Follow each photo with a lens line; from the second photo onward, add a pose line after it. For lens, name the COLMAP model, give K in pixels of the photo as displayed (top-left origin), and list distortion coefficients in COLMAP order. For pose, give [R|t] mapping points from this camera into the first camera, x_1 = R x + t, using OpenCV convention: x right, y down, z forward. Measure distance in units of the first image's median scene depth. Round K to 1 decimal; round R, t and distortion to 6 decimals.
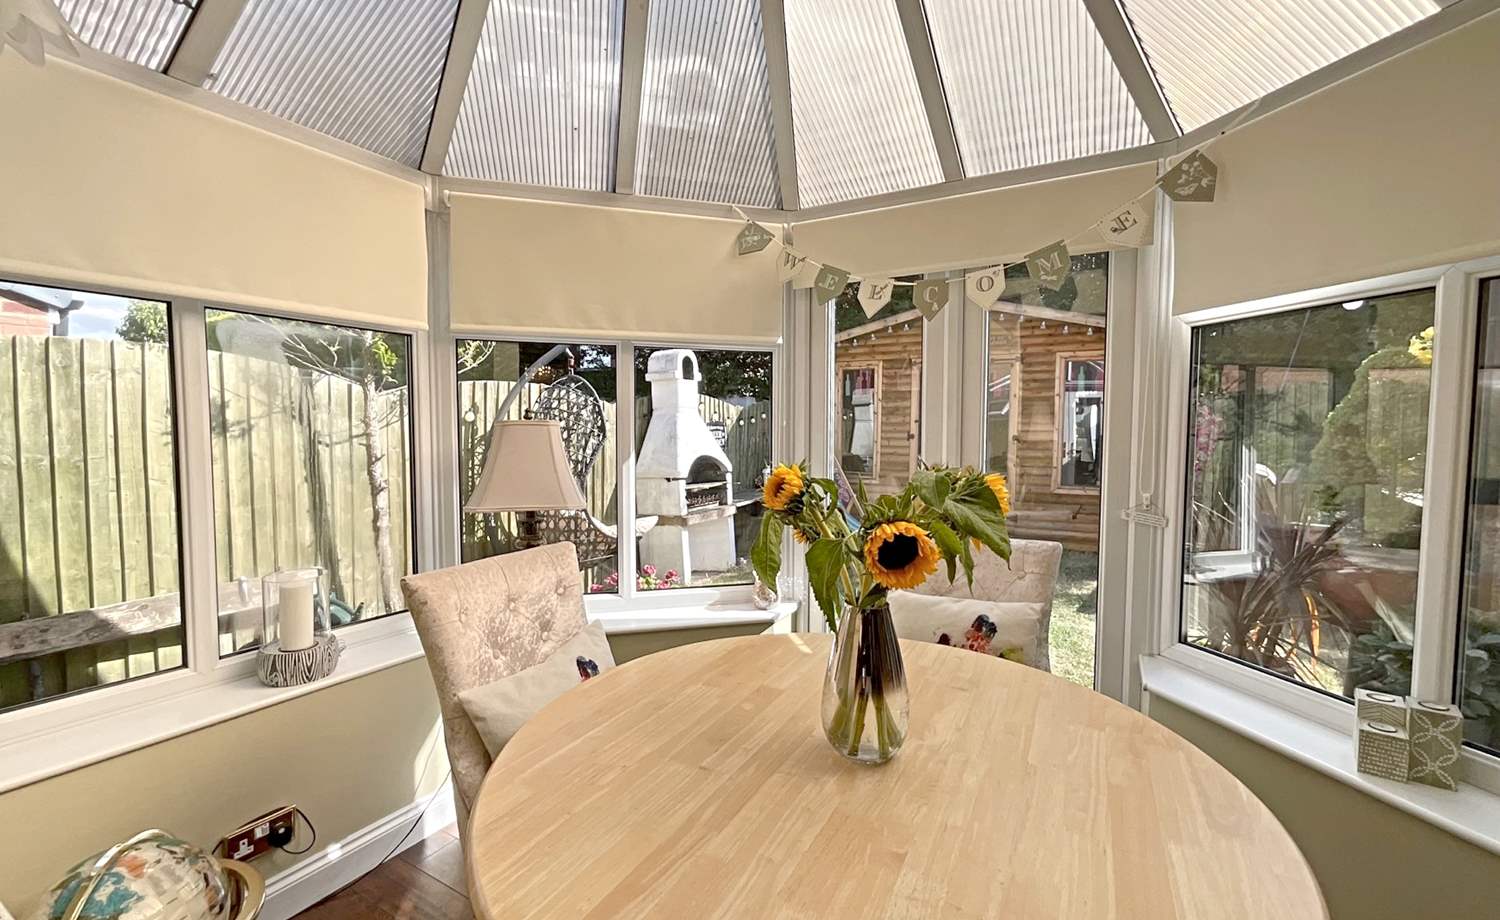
lens RADIAL K [[627.4, 0, 747.6], [0, 627.4, 463.2], [0, 0, 1]] dist [0.002326, 0.000273]
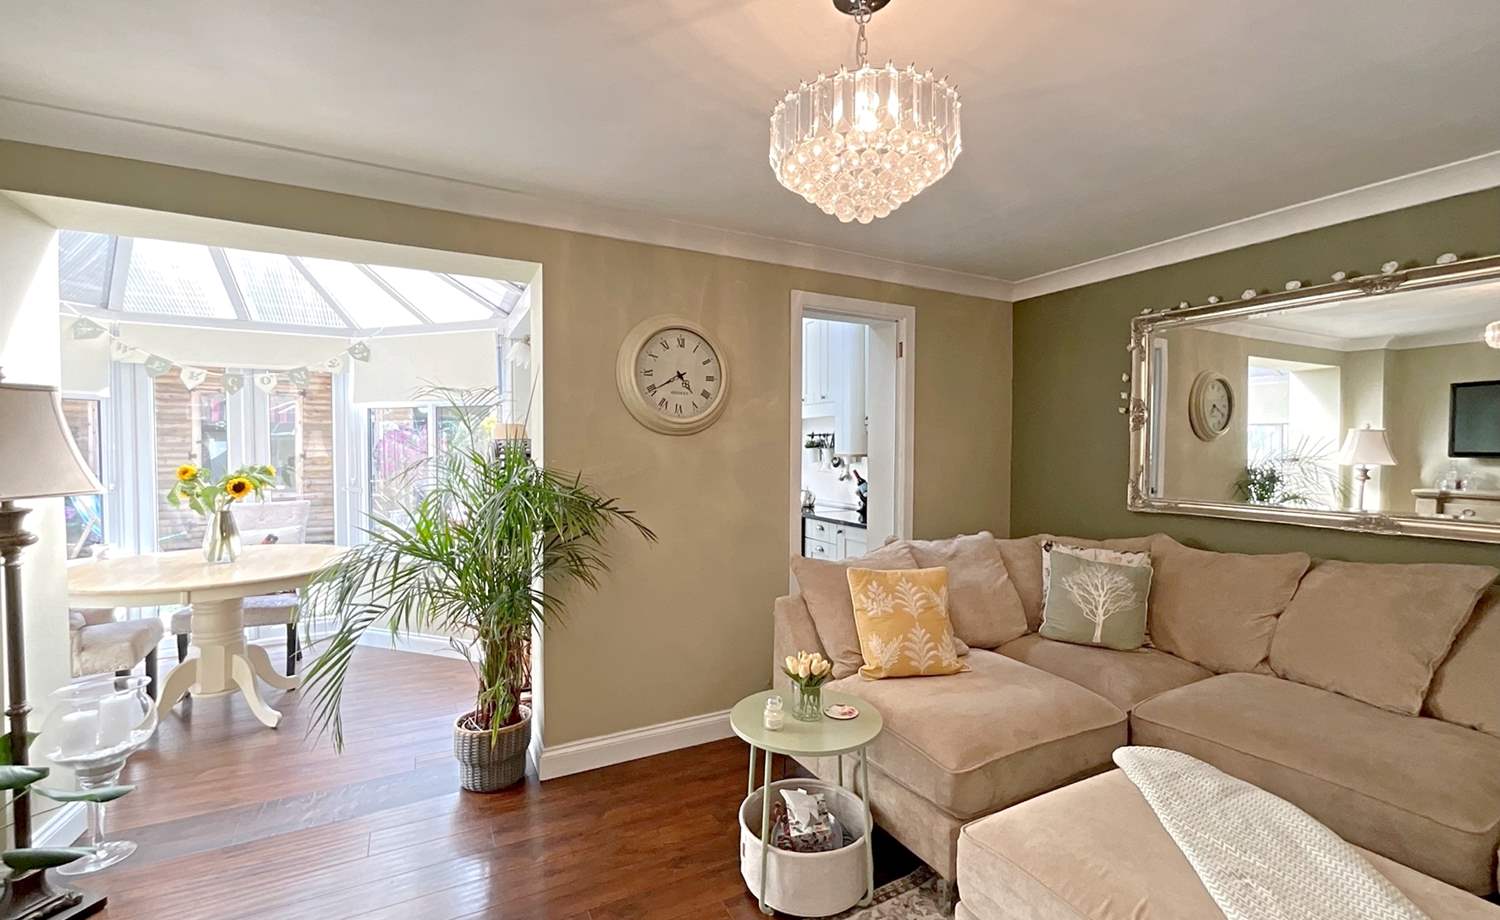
lens RADIAL K [[627.4, 0, 747.6], [0, 627.4, 463.2], [0, 0, 1]] dist [0.002326, 0.000273]
pose [[0.536603, -0.024100, 0.843490, -0.419394], [0.047534, 0.998868, -0.001701, 0.051569], [-0.842495, 0.041007, 0.537141, -1.156483]]
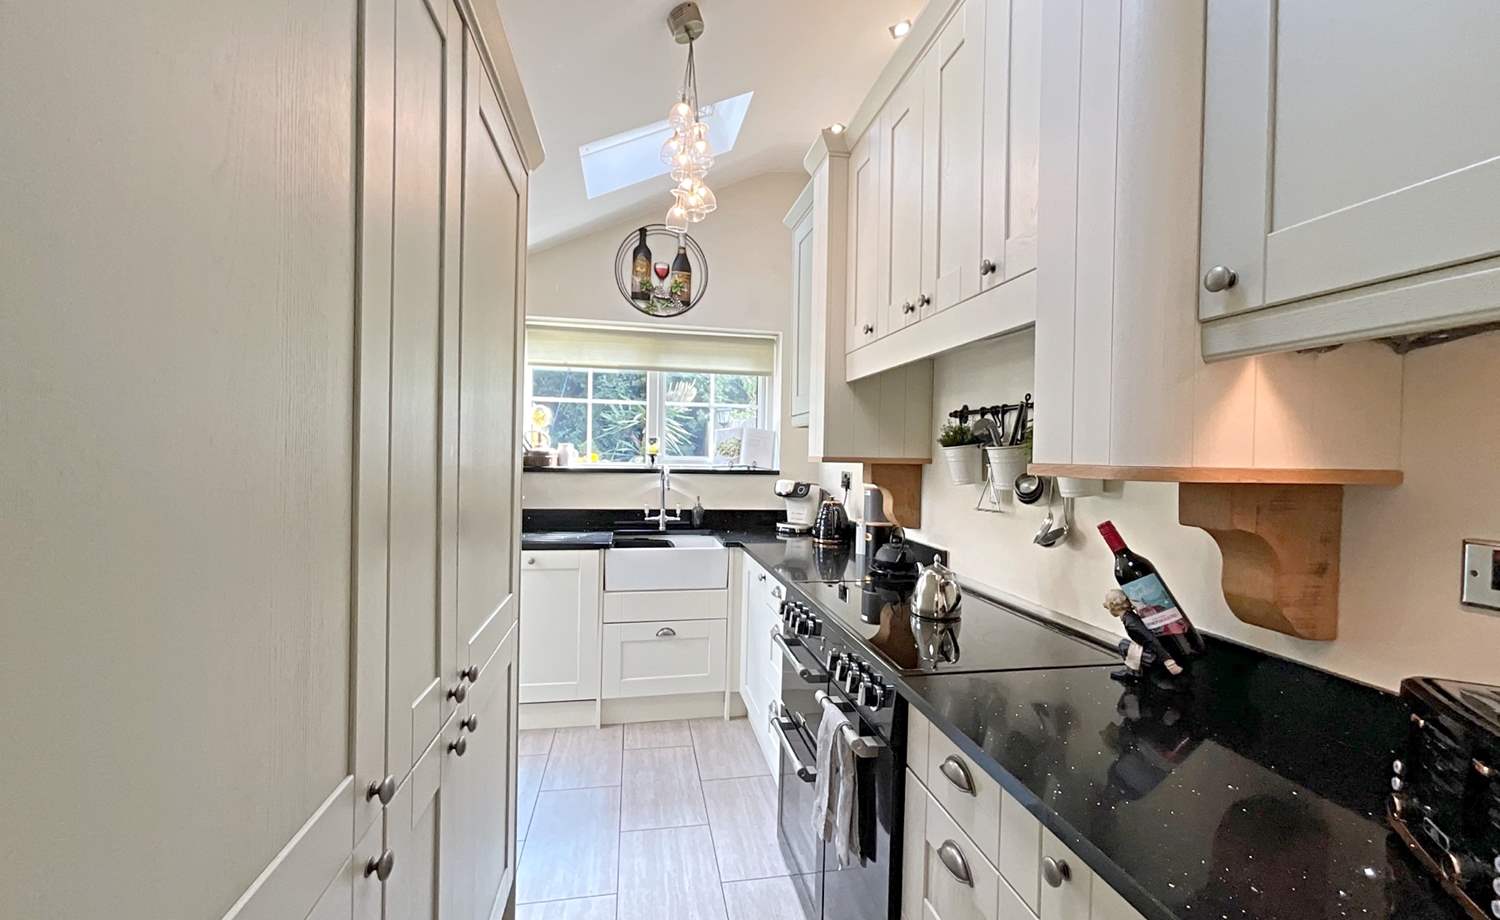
lens RADIAL K [[627.4, 0, 747.6], [0, 627.4, 463.2], [0, 0, 1]] dist [0.002326, 0.000273]
pose [[0.739557, -0.005523, 0.673072, 0.831960], [0.024354, 0.999531, -0.018559, 0.035609], [-0.672653, 0.030117, 0.739345, -0.572724]]
